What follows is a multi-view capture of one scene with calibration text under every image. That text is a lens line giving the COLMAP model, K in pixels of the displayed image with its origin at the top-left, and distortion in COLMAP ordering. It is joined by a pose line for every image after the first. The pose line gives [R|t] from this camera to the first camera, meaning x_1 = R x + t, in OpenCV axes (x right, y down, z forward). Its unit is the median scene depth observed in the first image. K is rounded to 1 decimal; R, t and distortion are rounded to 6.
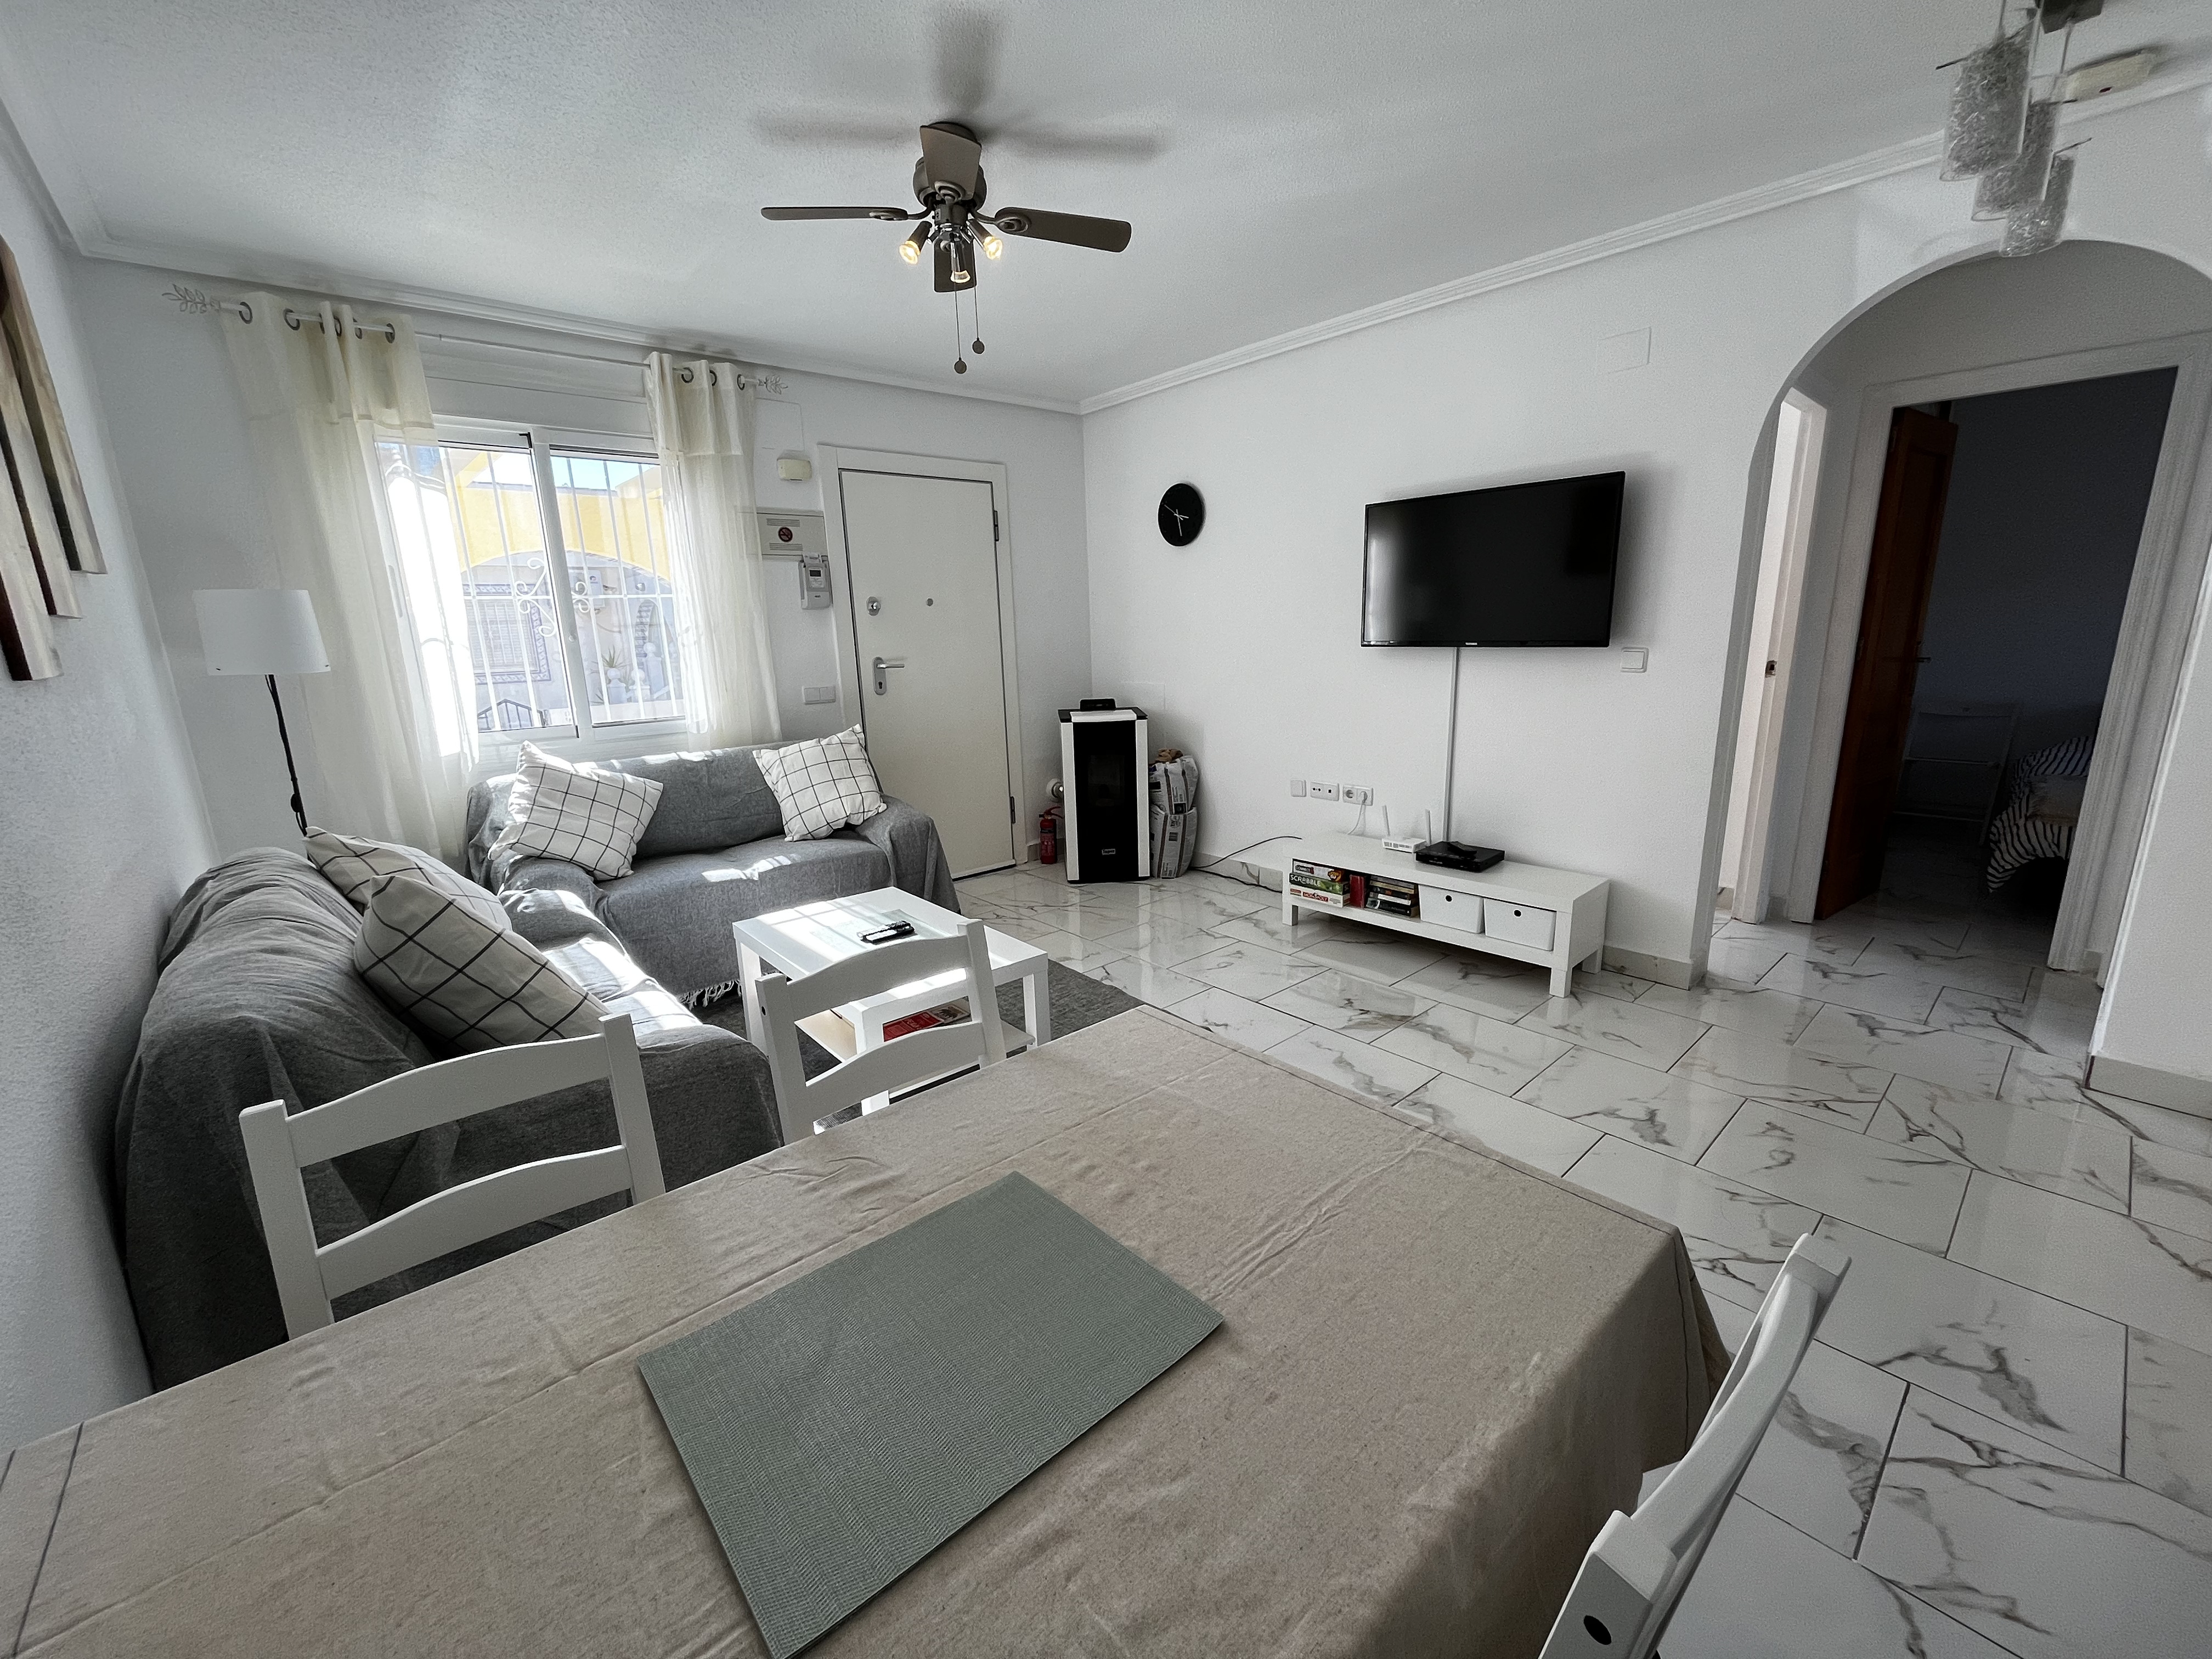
lens RADIAL K [[890.0, 0, 1100.5], [0, 890.0, 833.8], [0, 0, 1]] dist [-0.007070, 0.000183]
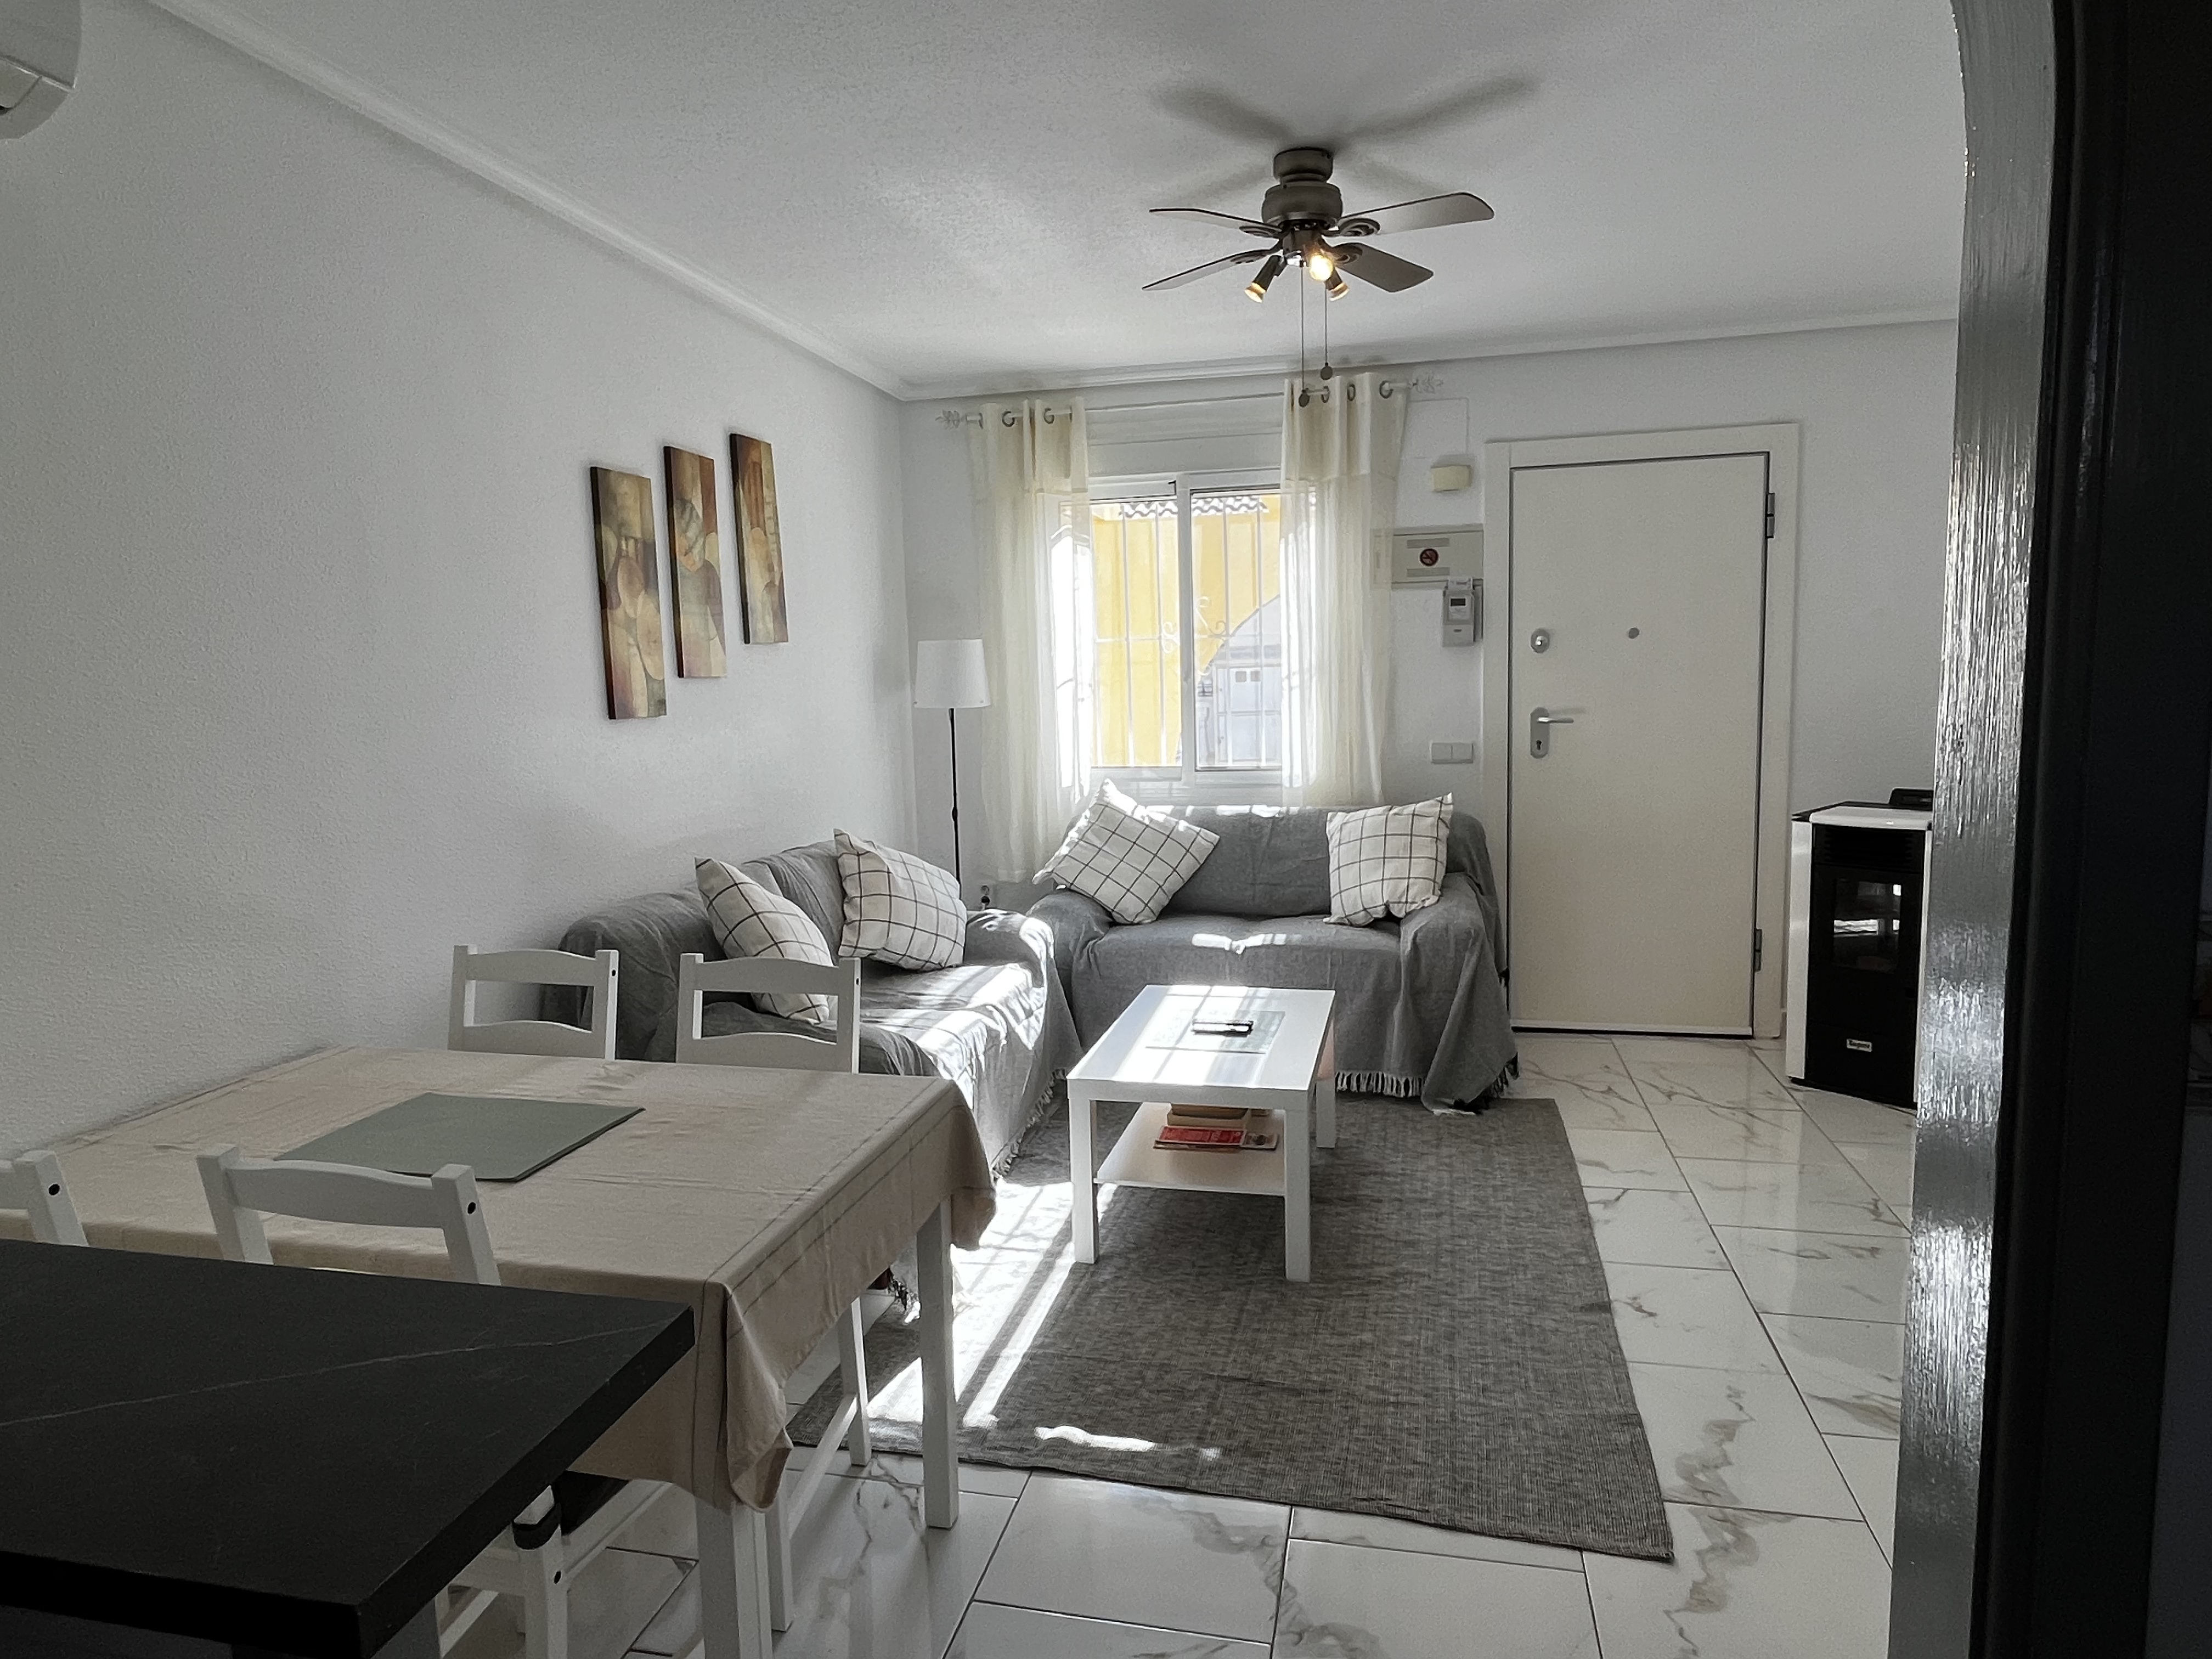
lens RADIAL K [[1331.2, 0, 1106.1], [0, 1331.2, 830.3], [0, 0, 1]] dist [0.020199, -0.000121]
pose [[0.589296, 0.111362, -0.800205, 0.530553], [-0.175172, 0.984505, 0.008008, -0.051578], [0.788698, 0.135455, 0.599673, 0.068327]]
